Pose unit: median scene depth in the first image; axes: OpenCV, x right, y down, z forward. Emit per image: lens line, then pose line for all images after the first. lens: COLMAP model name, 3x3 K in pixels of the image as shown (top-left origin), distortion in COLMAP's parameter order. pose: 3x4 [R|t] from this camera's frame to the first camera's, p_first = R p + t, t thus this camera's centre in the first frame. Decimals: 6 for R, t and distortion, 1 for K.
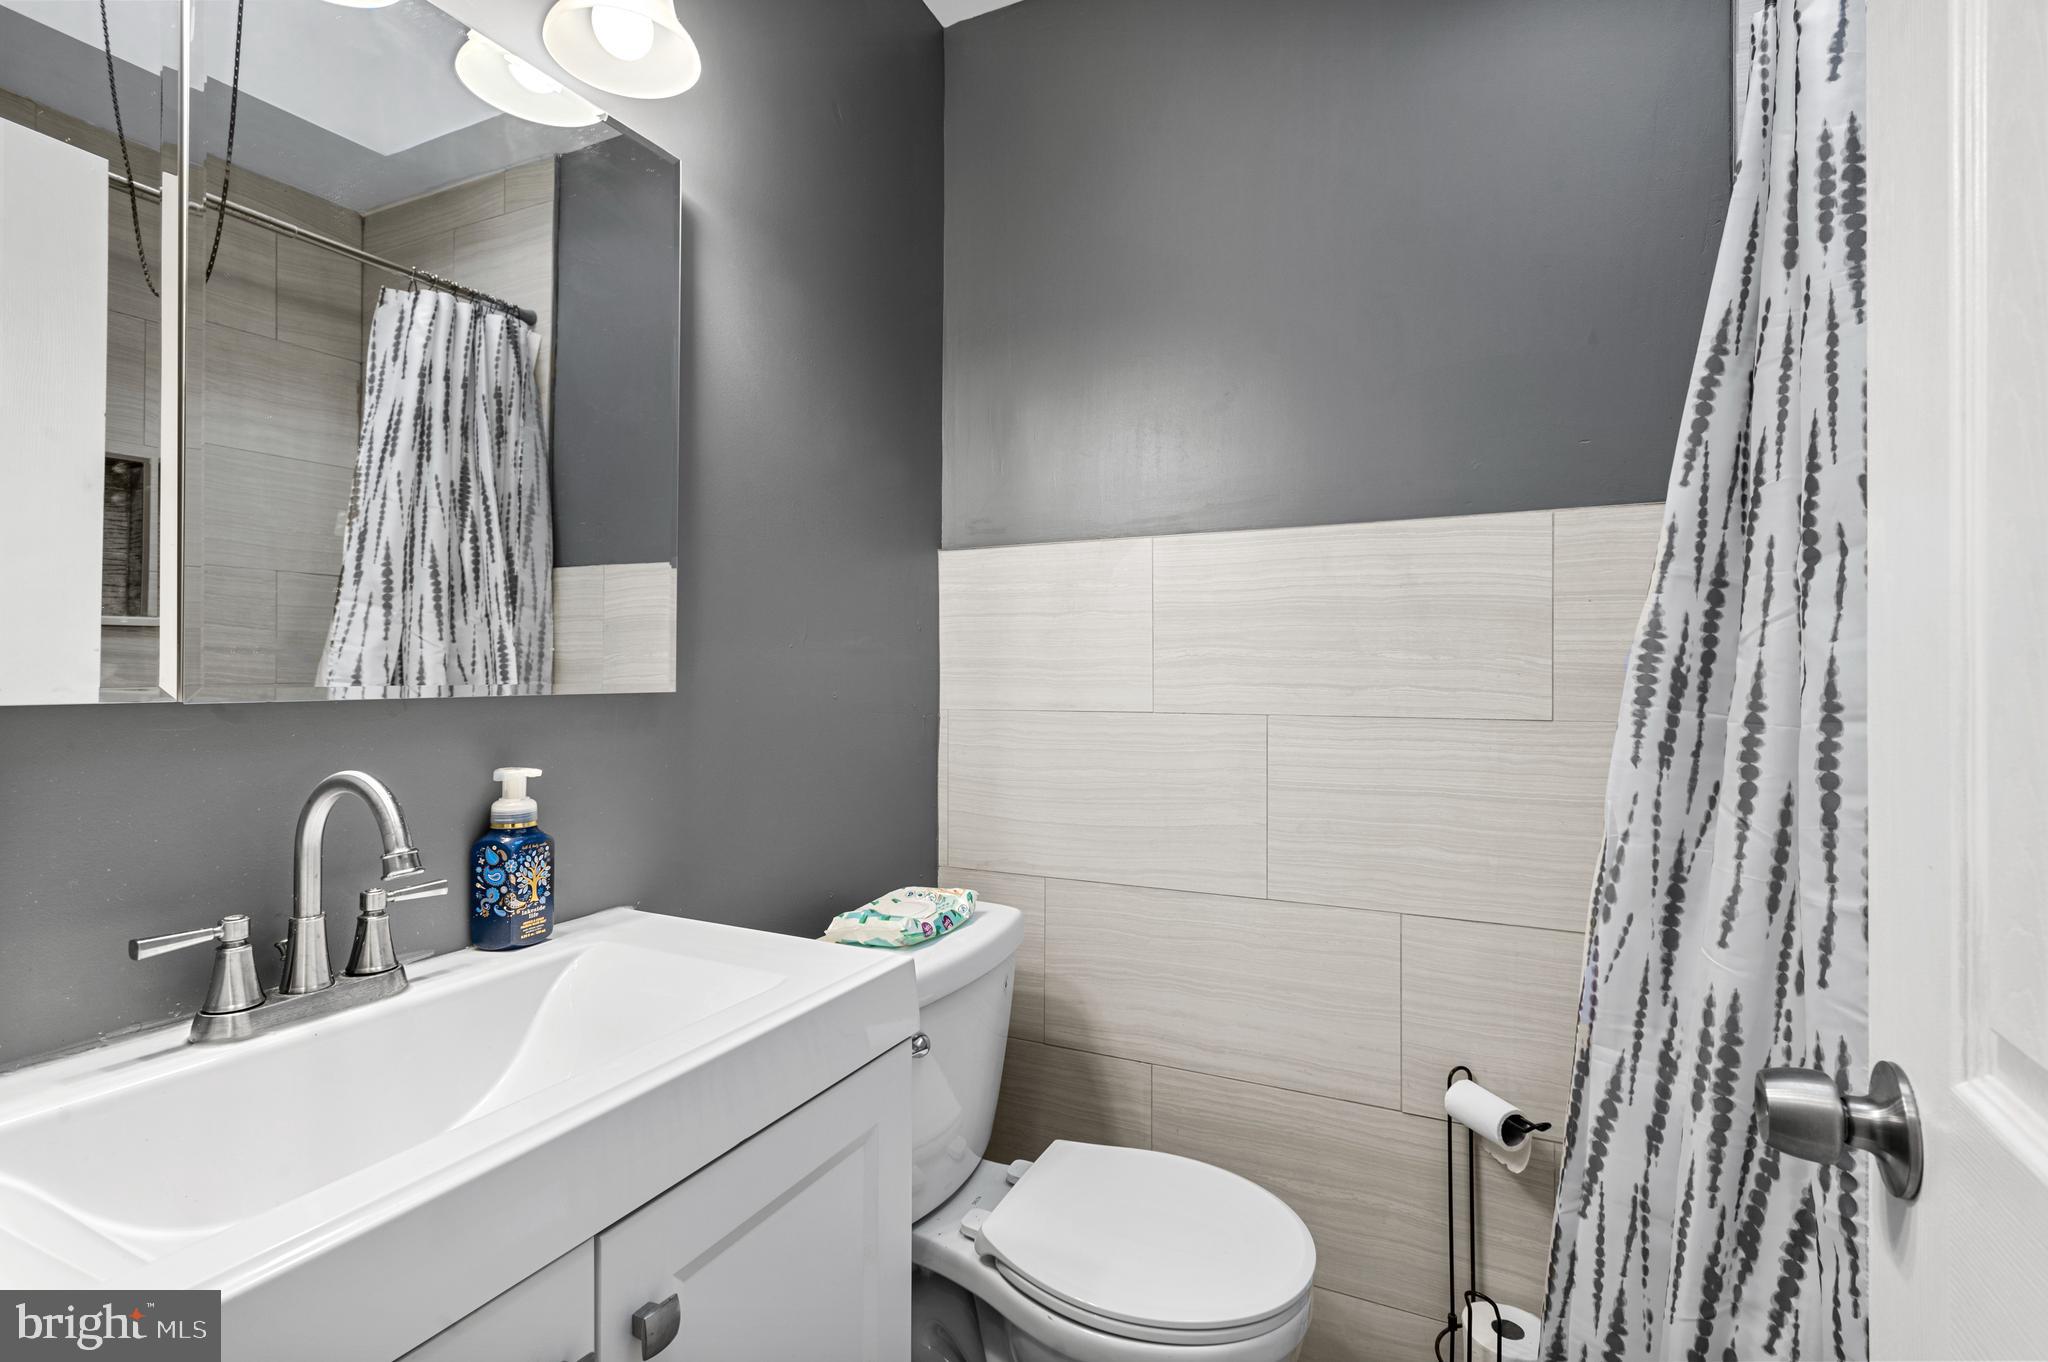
lens RADIAL K [[987.6, 0, 950.7], [0, 987.6, 640.7], [0, 0, 1]] dist [0.013807, -0.000188]
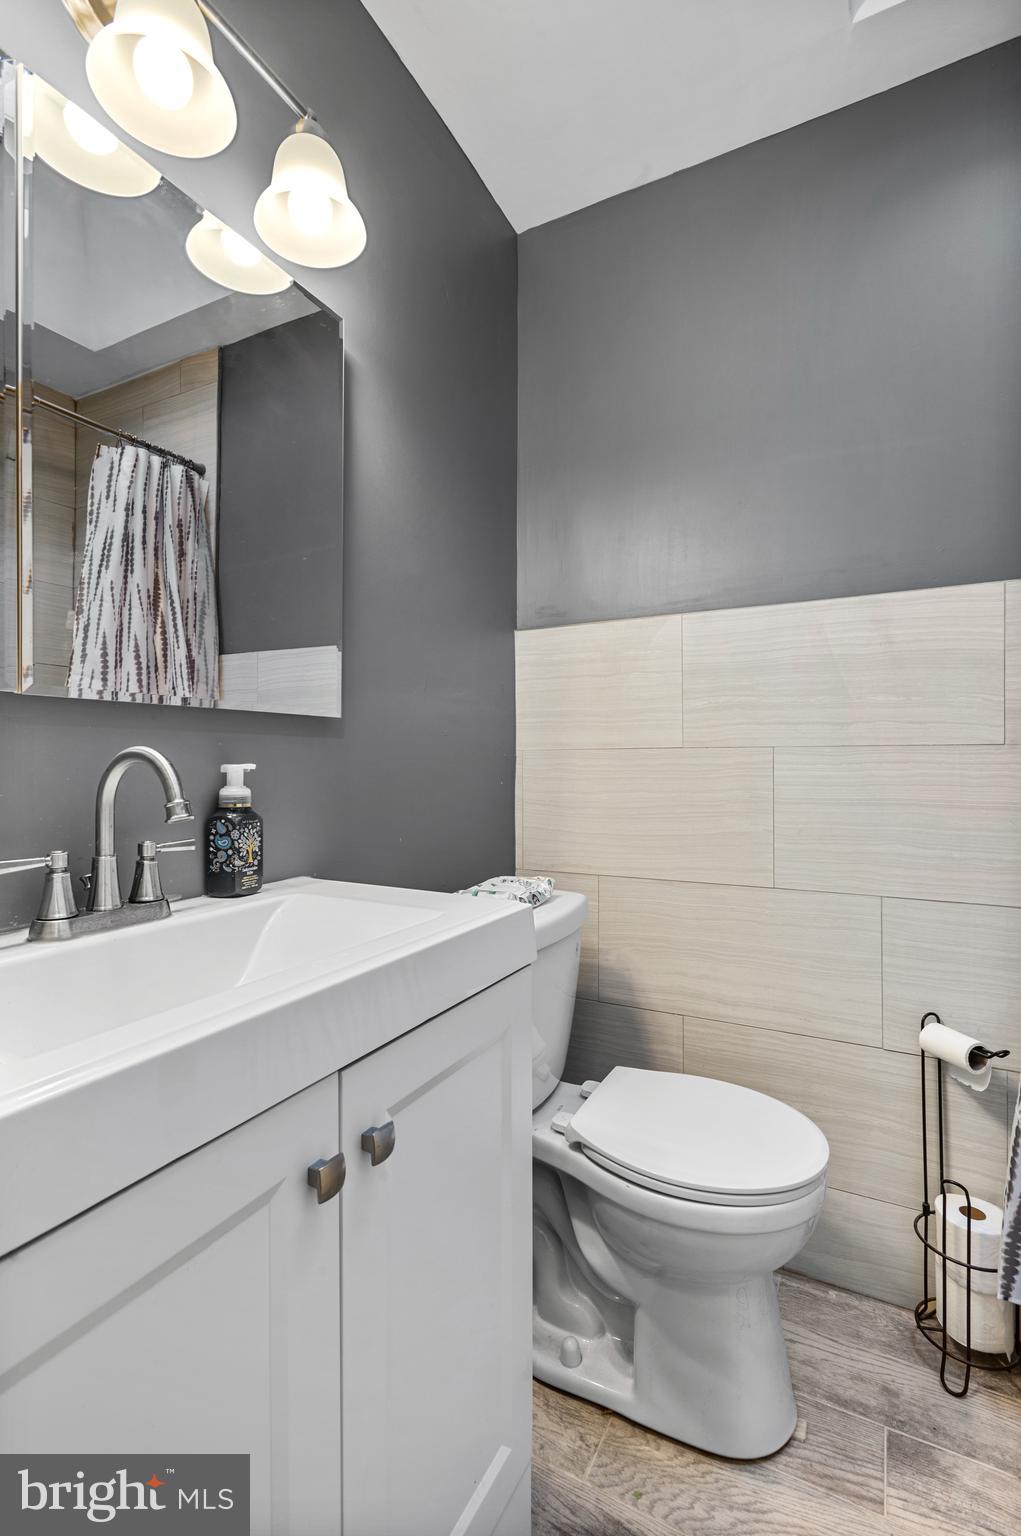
lens RADIAL K [[740.7, 0, 411.7], [0, 740.7, 777.3], [0, 0, 1]] dist [0.013807, -0.000188]
pose [[0.999343, -0.007295, -0.035492, -0.125944], [0.007278, 0.999973, -0.000606, 0.114475], [0.035496, 0.000347, 0.999370, 0.000612]]
